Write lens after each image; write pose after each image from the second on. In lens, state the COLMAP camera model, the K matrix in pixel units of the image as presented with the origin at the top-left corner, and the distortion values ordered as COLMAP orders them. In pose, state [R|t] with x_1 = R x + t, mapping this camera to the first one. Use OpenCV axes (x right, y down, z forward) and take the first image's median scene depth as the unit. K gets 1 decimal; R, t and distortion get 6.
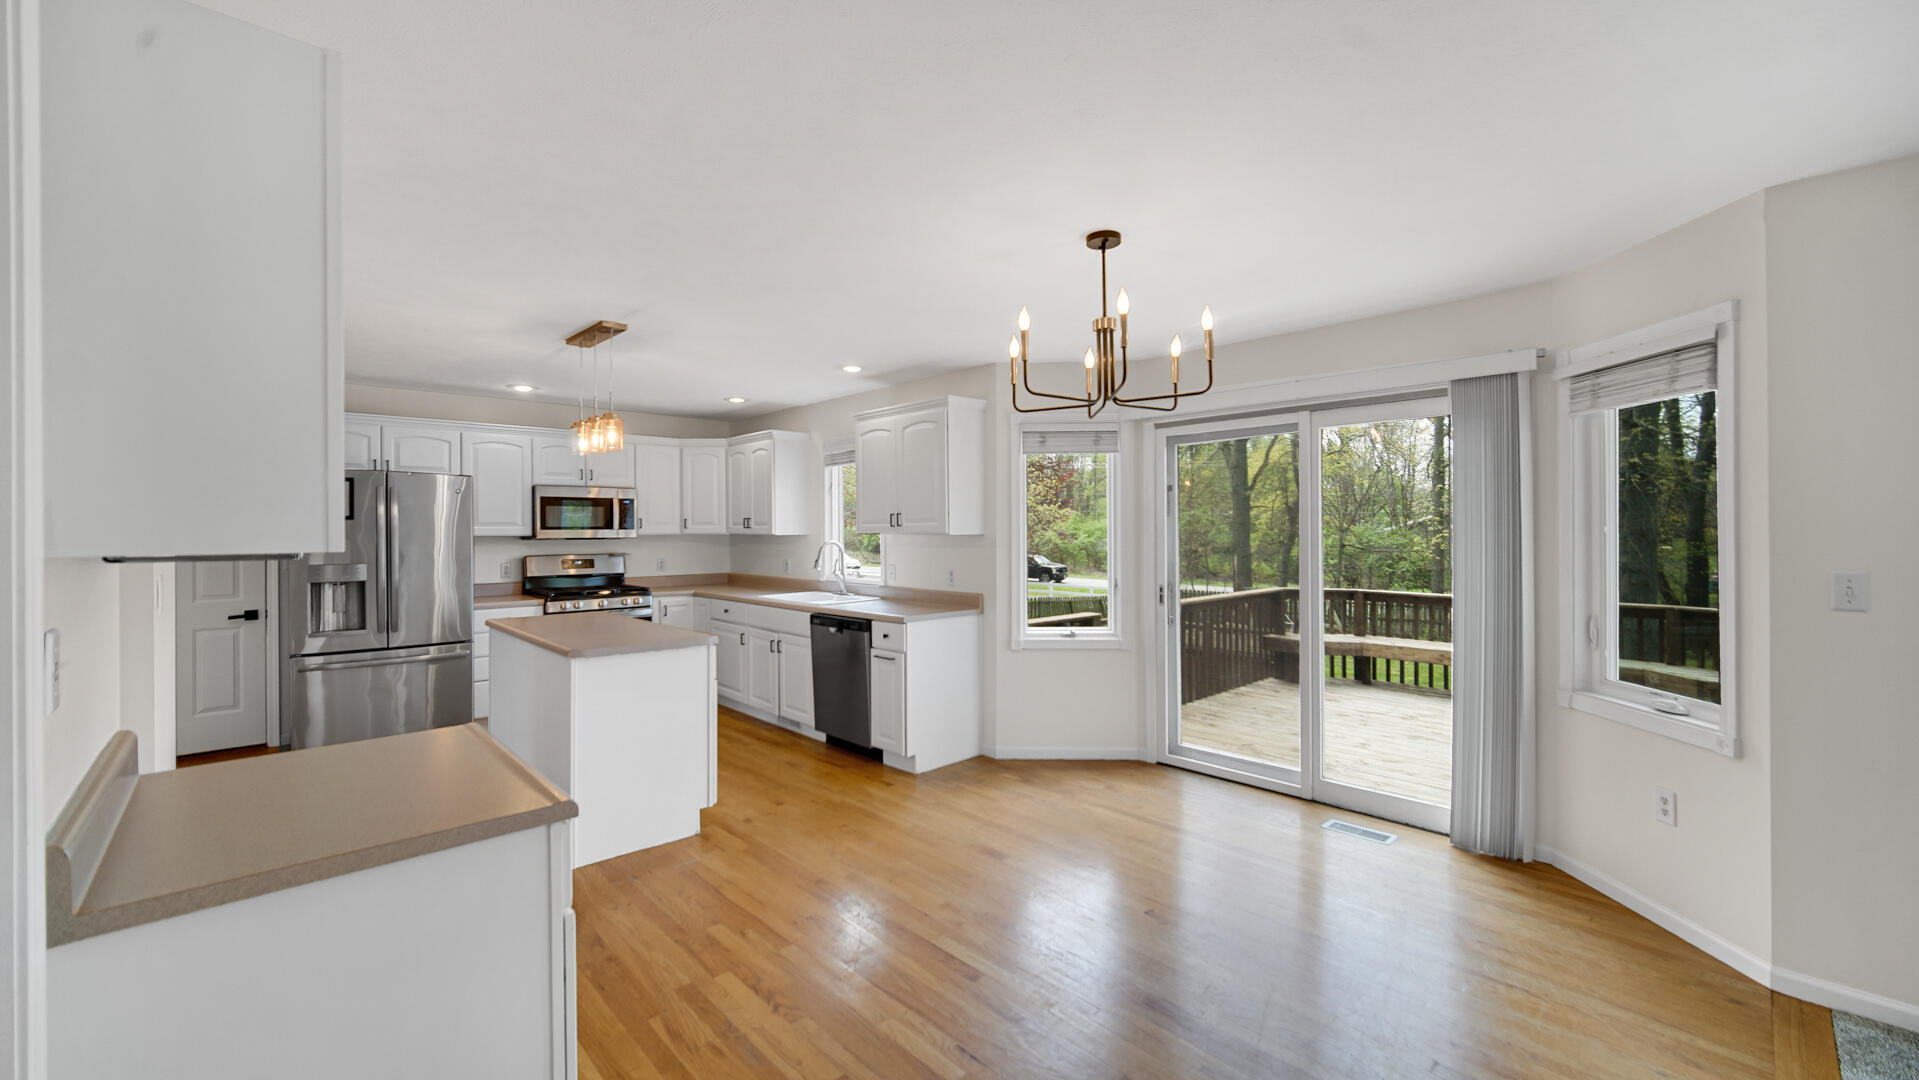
lens RADIAL K [[759.4, 0, 957.9], [0, 759.4, 531.5], [0, 0, 1]] dist [-0.001822, -0.000325]
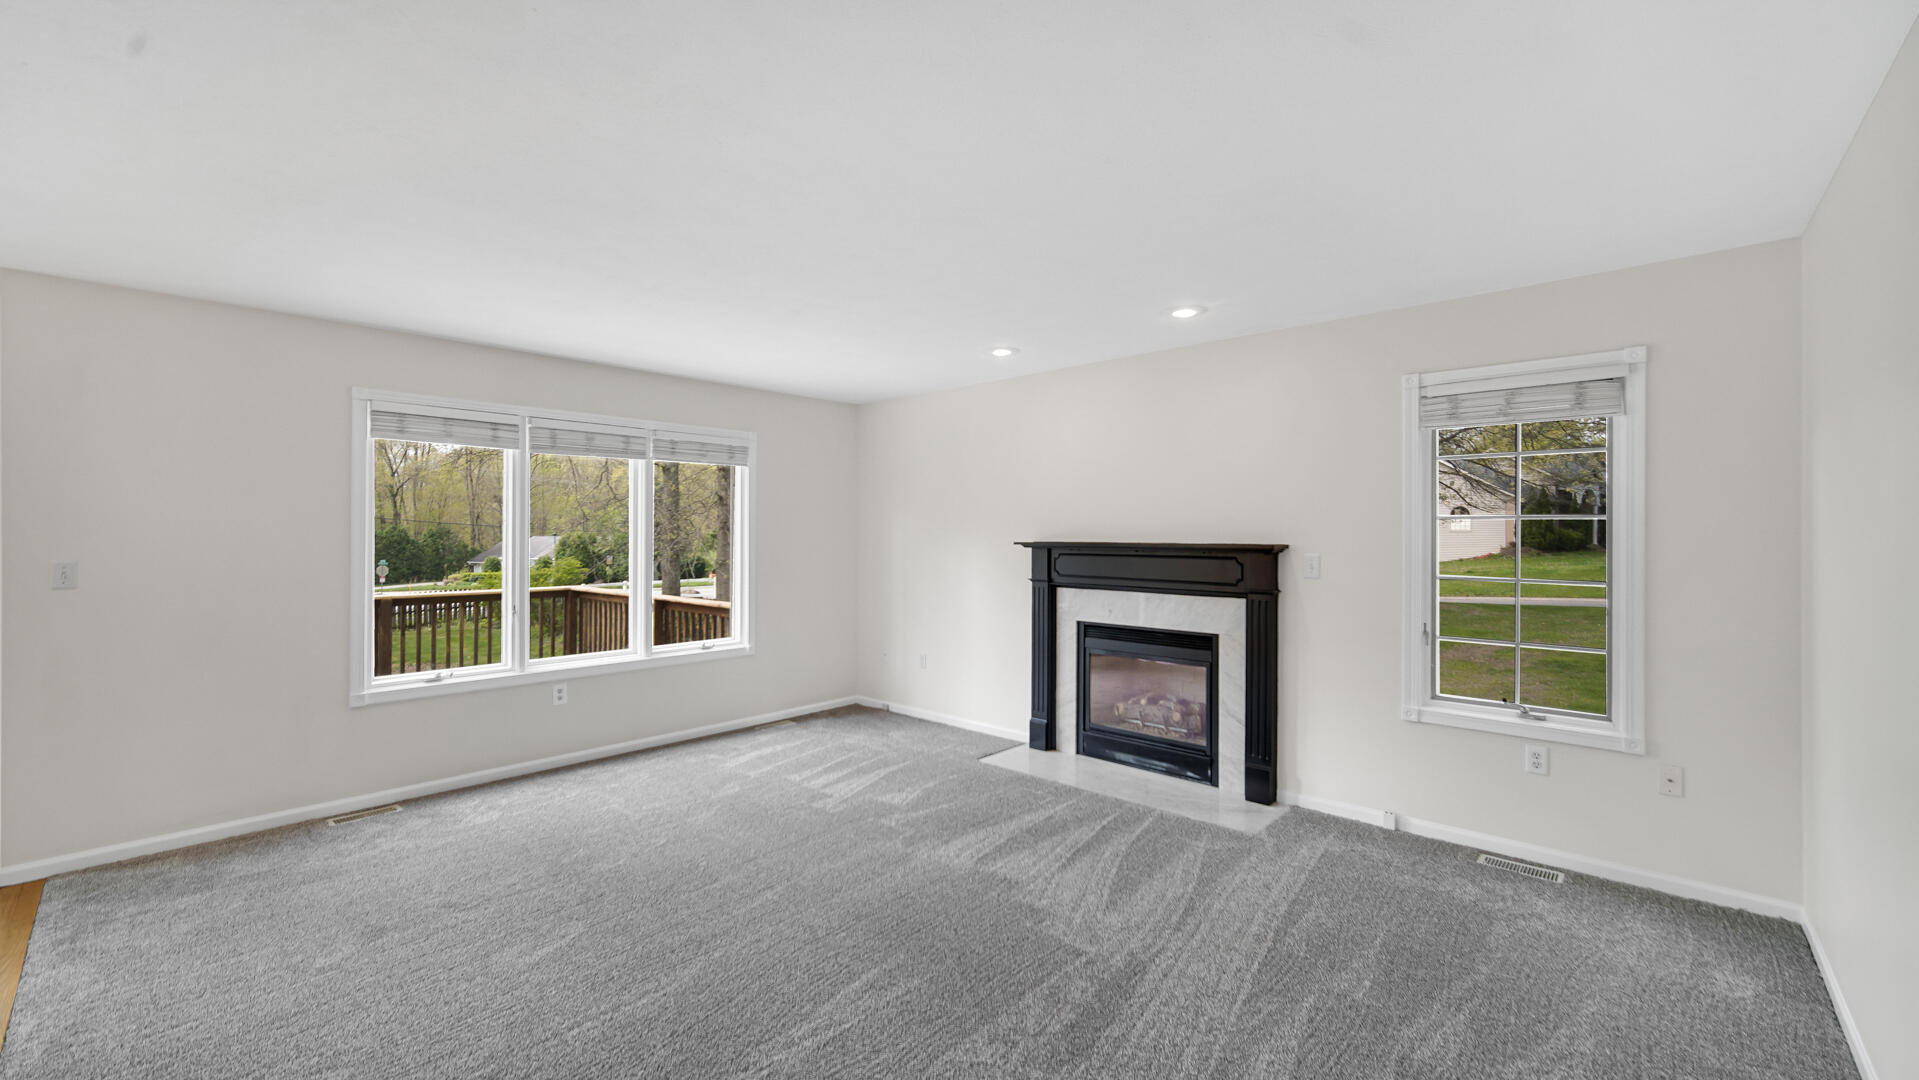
lens RADIAL K [[759.4, 0, 957.9], [0, 759.4, 531.5], [0, 0, 1]] dist [-0.001822, -0.000325]
pose [[-0.076765, 0.008680, 0.997011, -0.156590], [-0.001504, 0.999960, -0.008821, 0.003482], [-0.997048, -0.002176, -0.076749, -0.242846]]
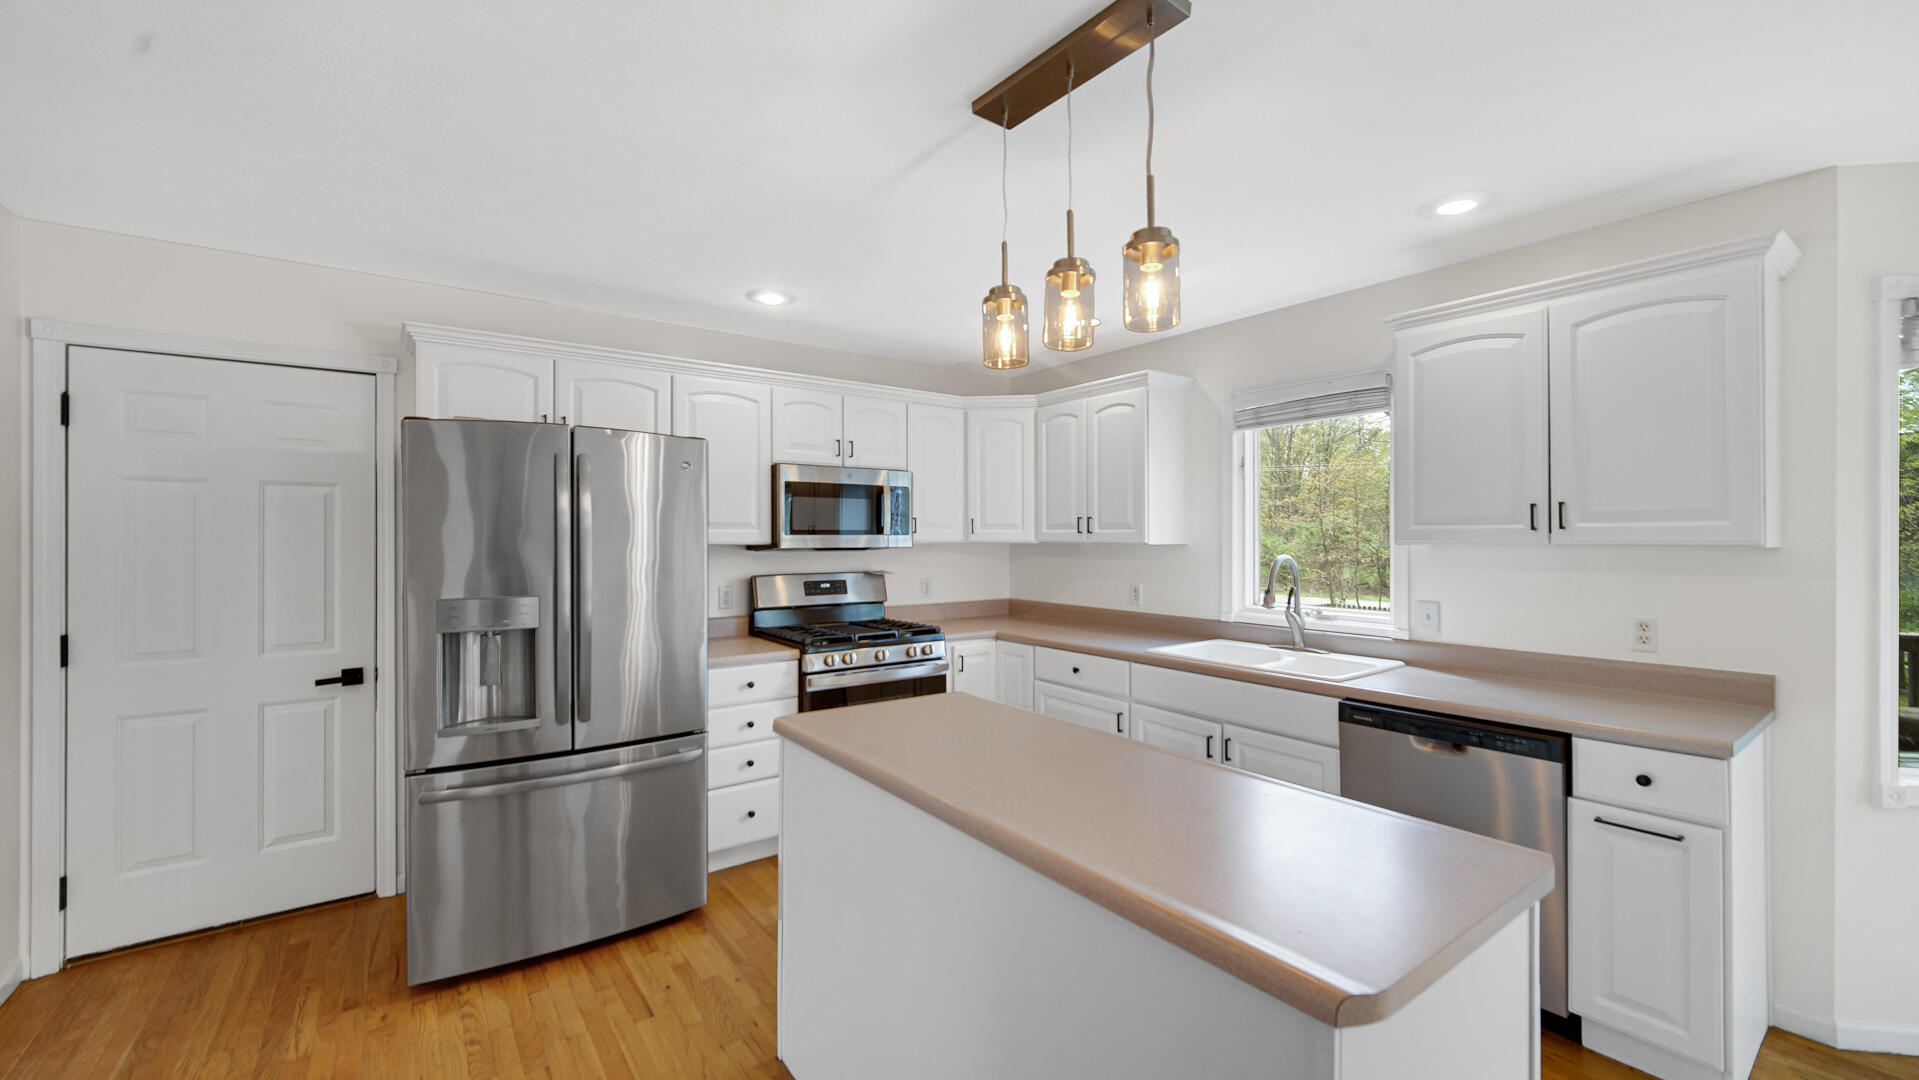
lens RADIAL K [[755.9, 0, 959.5], [0, 755.9, 540.0], [0, 0, 1]] dist [0.000242, -0.000118]
pose [[0.993010, 0.003823, -0.117966, -0.388079], [-0.003539, 0.999990, 0.002614, -0.000071], [0.117975, -0.002178, 0.993014, 0.465217]]
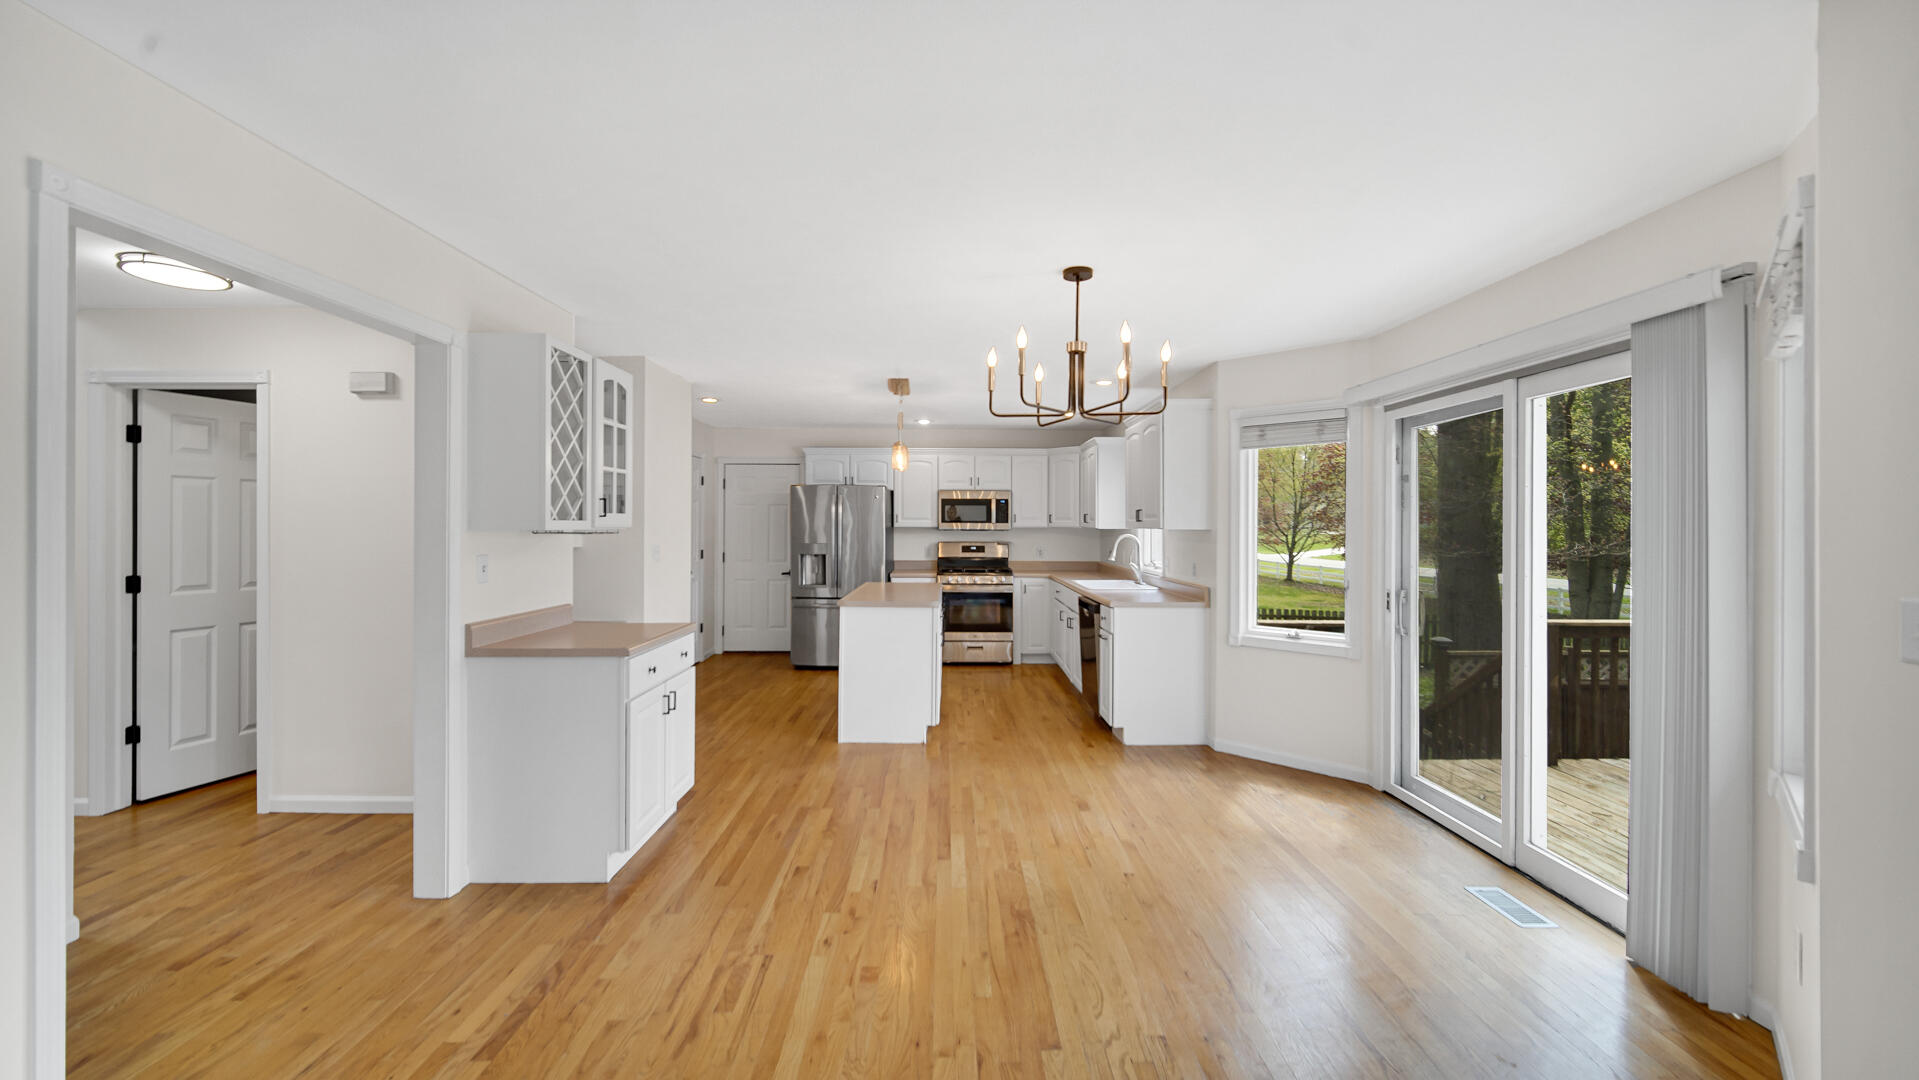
lens RADIAL K [[754.1, 0, 953.0], [0, 754.1, 524.3], [0, 0, 1]] dist [-0.002689, -0.000349]
pose [[0.737931, 0.007585, -0.674834, 0.442834], [-0.010404, 0.999946, -0.000137, 0.000182], [0.674796, 0.007122, 0.737970, 0.015488]]
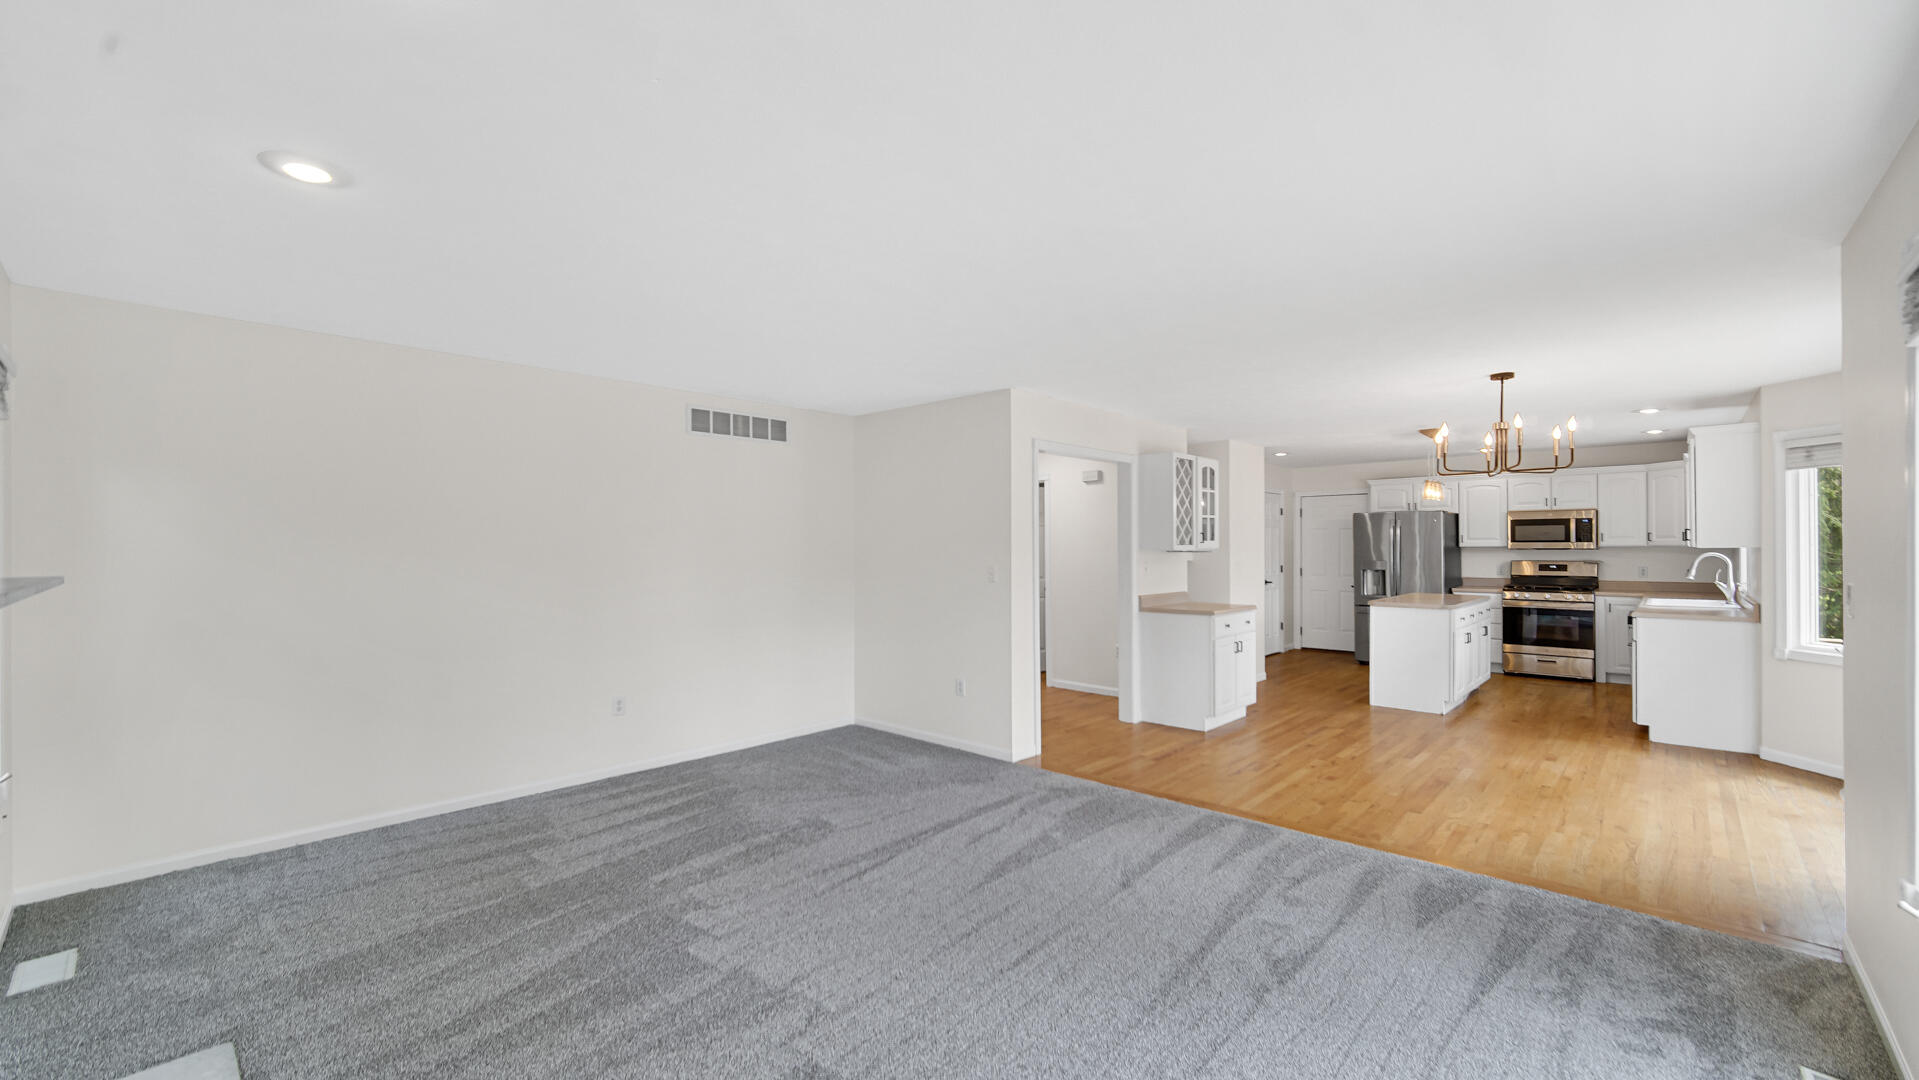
lens RADIAL K [[773.1, 0, 956.4], [0, 773.1, 545.9], [0, 0, 1]] dist [0.000221, -0.000107]
pose [[0.070788, 0.005379, -0.997477, 0.986441], [0.000936, 0.999985, 0.005459, -0.005546], [0.997491, -0.001320, 0.070782, -0.187695]]
